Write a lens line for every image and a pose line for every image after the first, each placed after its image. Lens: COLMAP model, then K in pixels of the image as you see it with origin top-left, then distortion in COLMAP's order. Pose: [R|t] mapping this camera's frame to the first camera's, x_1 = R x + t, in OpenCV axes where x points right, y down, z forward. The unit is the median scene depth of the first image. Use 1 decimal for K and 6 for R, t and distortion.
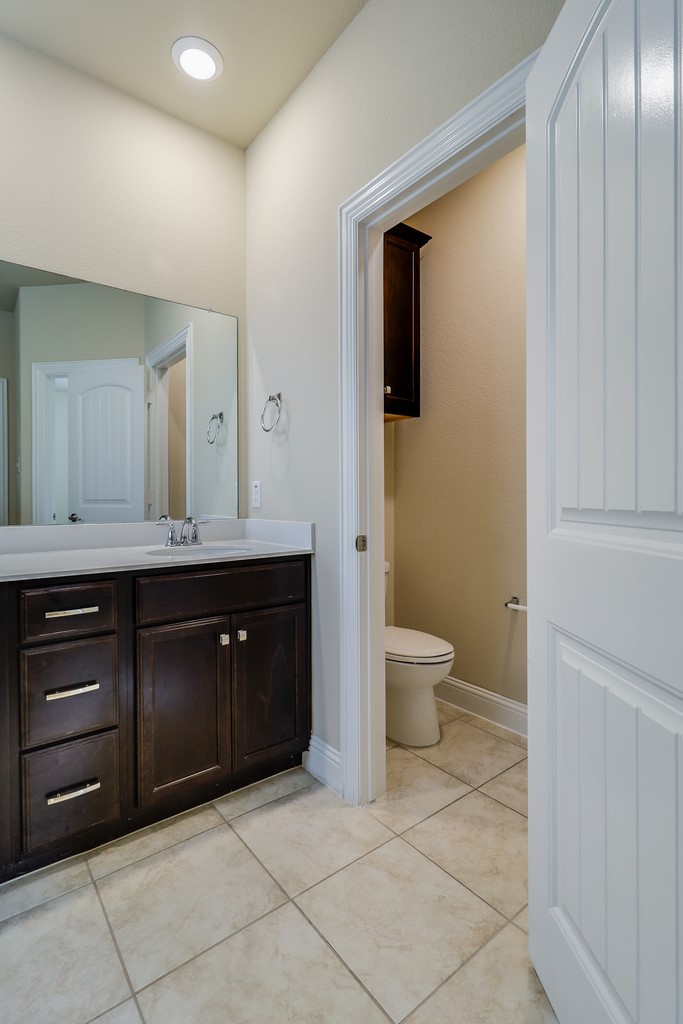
lens RADIAL K [[476.3, 0, 336.9], [0, 476.3, 507.5], [0, 0, 1]] dist [0.004805, 0.000210]
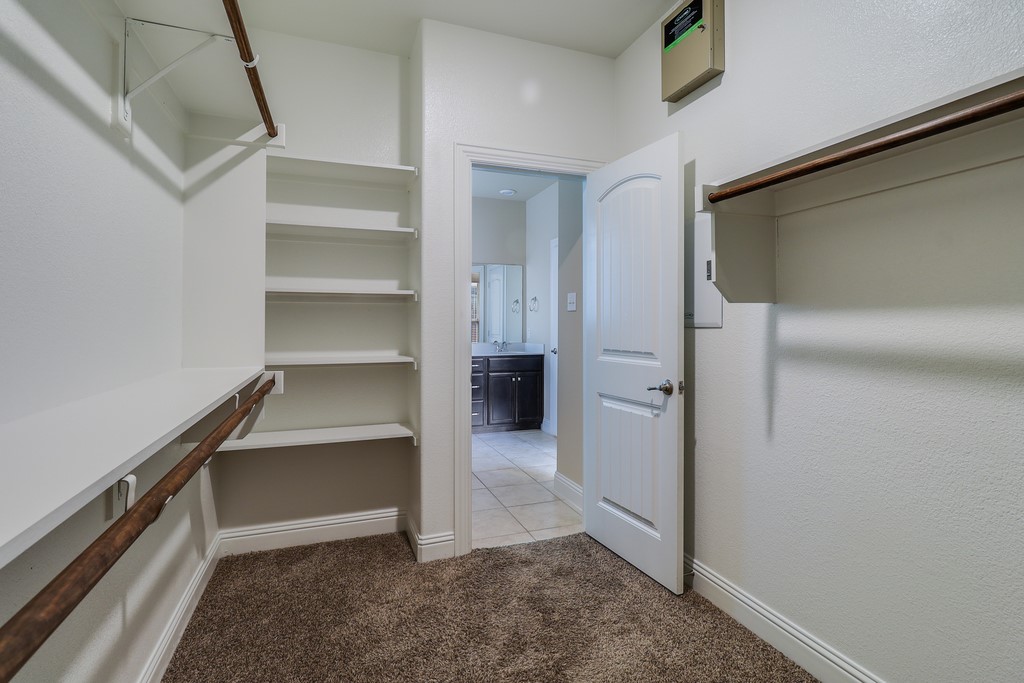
lens RADIAL K [[480.4, 0, 511.4], [0, 480.4, 337.6], [0, 0, 1]] dist [-0.001708, 0.001854]
pose [[0.952821, 0.006466, -0.303465, 0.638808], [-0.008759, 0.999942, -0.006195, 0.014764], [0.303408, 0.008560, 0.952822, -1.827178]]
